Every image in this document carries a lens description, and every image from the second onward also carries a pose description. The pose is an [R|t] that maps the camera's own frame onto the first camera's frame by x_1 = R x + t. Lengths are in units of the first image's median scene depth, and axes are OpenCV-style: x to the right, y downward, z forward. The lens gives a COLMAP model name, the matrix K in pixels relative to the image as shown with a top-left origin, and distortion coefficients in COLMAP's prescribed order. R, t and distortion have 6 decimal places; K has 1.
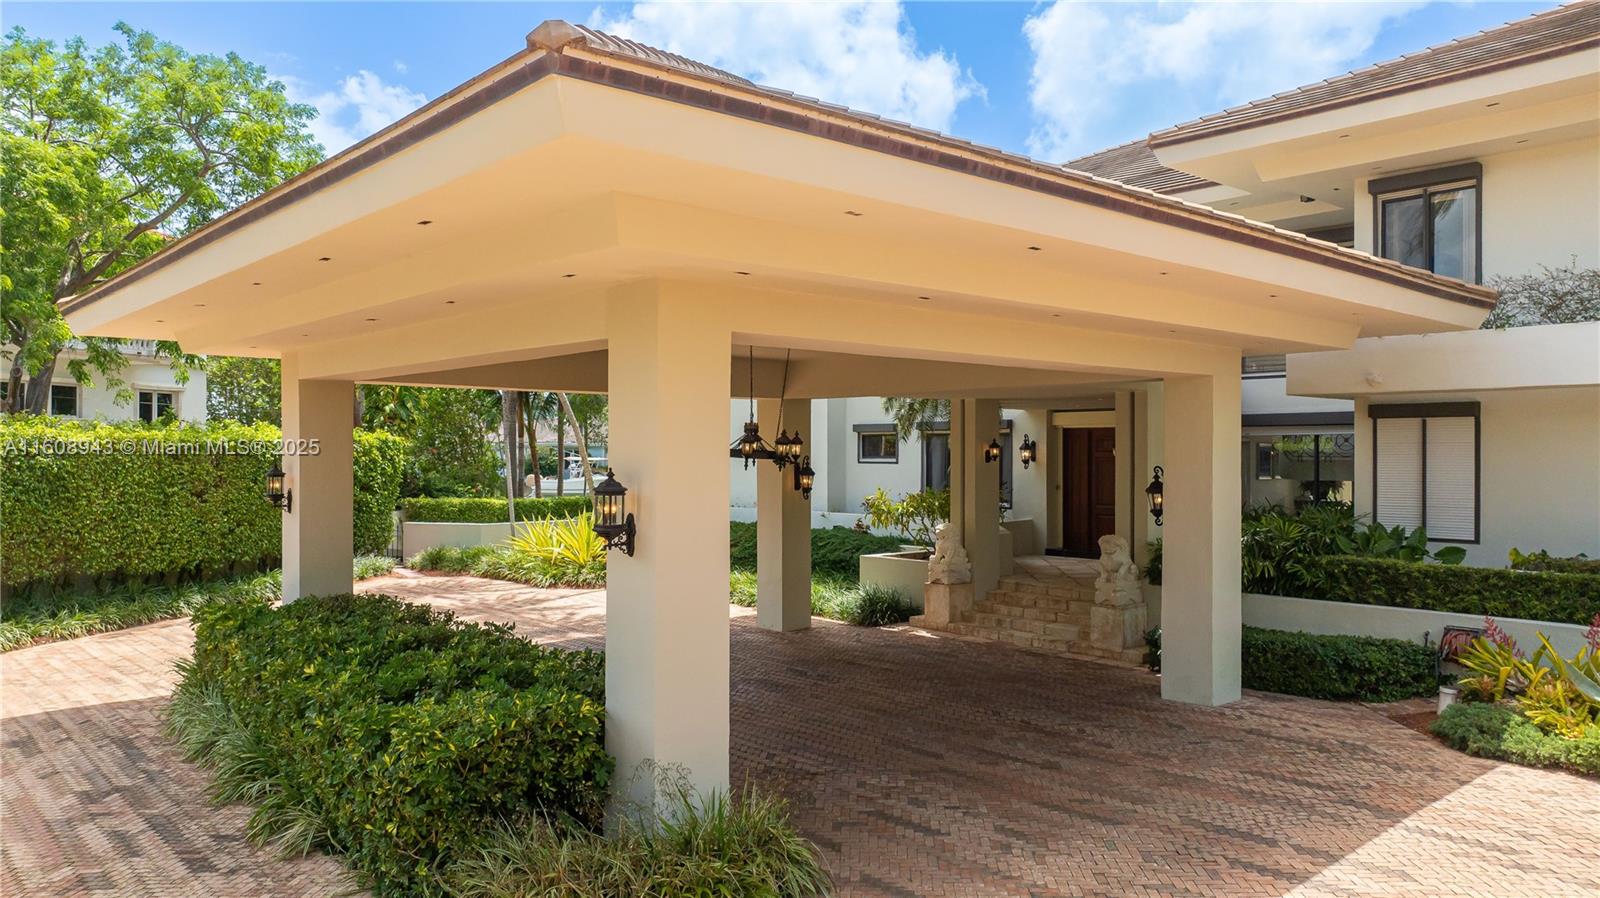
lens RADIAL K [[1106.4, 0, 800.0], [0, 1106.4, 449.0], [0, 0, 1]] dist [-0.021849, 0.002688]
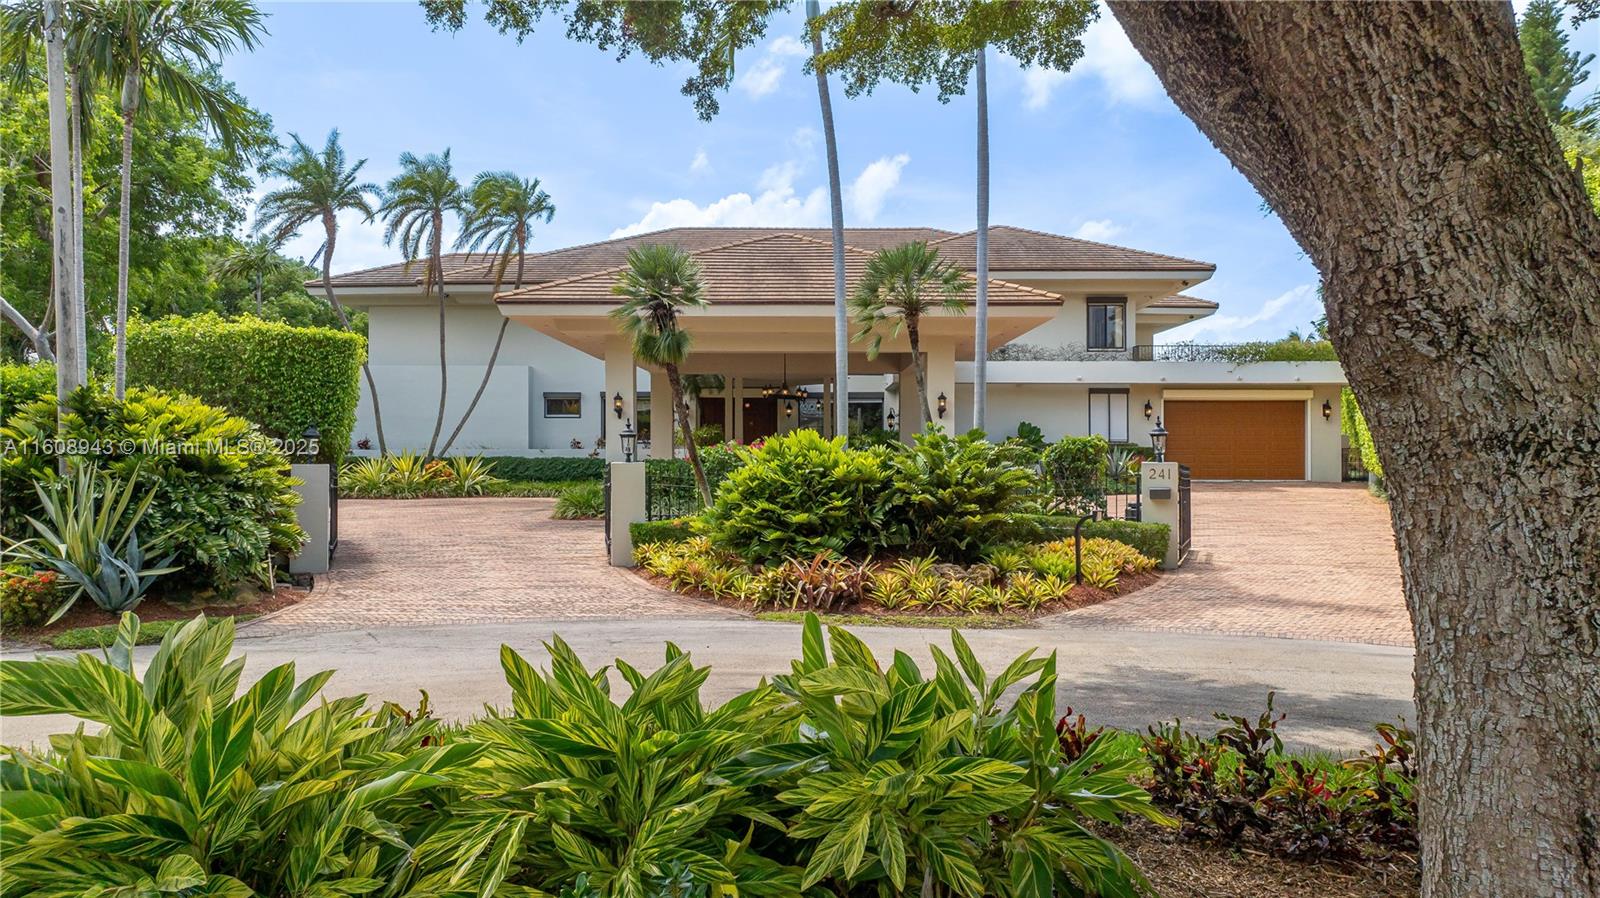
lens RADIAL K [[1135.9, 0, 800.0], [0, 1135.9, 449.0], [0, 0, 1]] dist [-0.020036, -0.001809]
pose [[0.656005, 0.003123, 0.754750, -1.290172], [-0.002216, 0.999995, -0.002212, 0.084642], [-0.754753, -0.000221, 0.656009, -0.395883]]
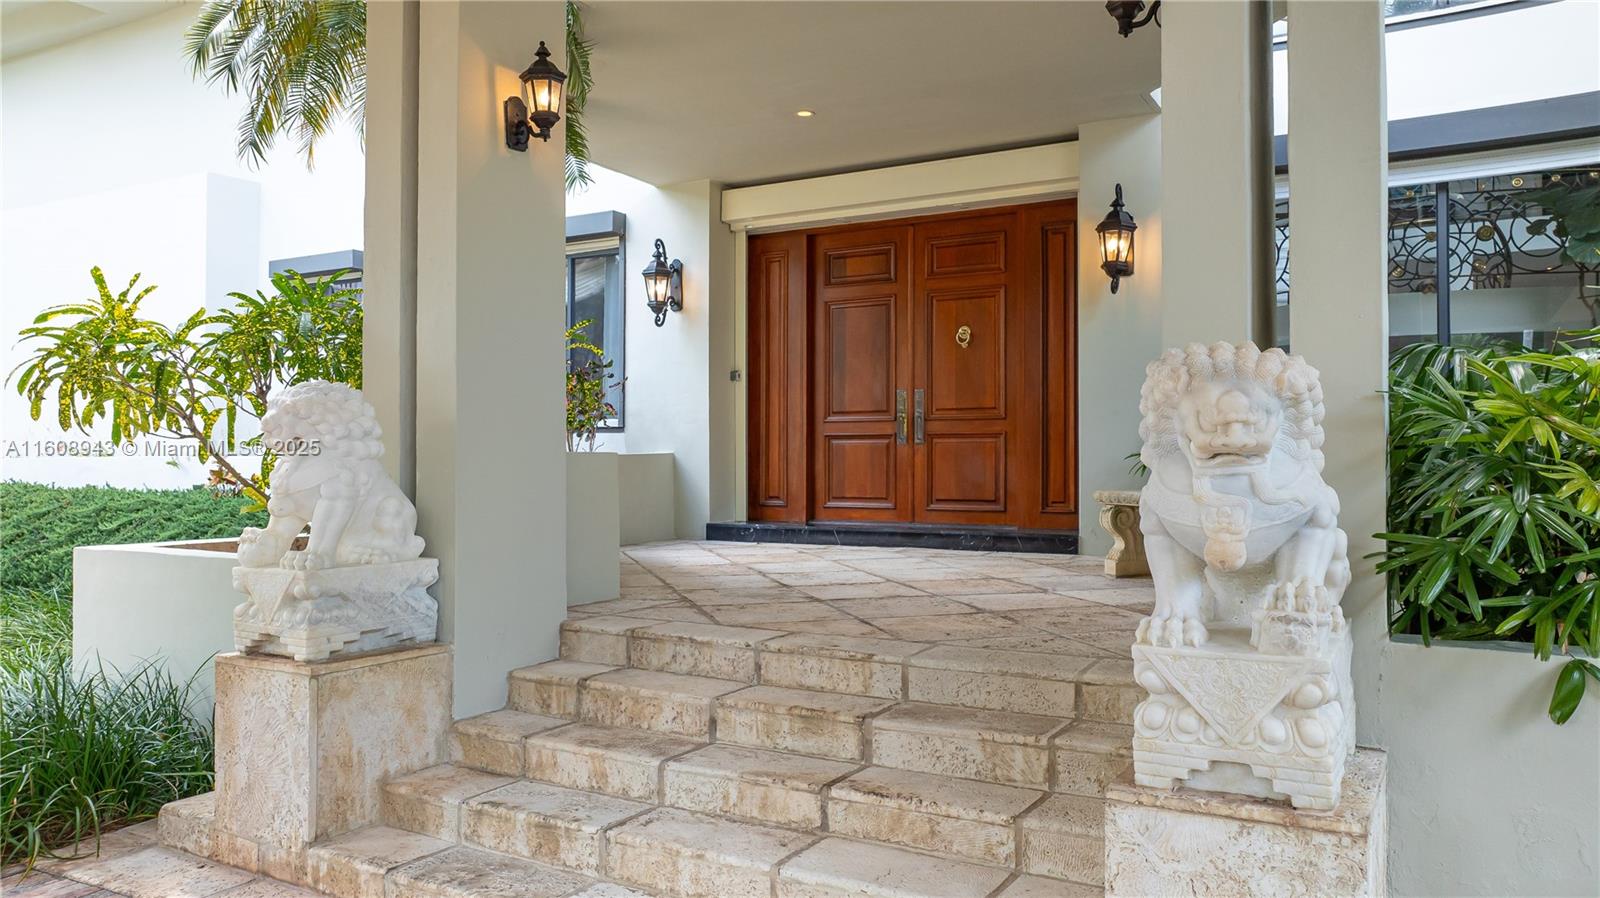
lens RADIAL K [[1106.4, 0, 800.0], [0, 1106.4, 449.0], [0, 0, 1]] dist [-0.021849, 0.002688]
pose [[0.942843, 0.007184, 0.333160, 0.150379], [-0.003583, 0.999928, -0.011421, 0.083160], [-0.333218, 0.009575, 0.942801, 0.760988]]
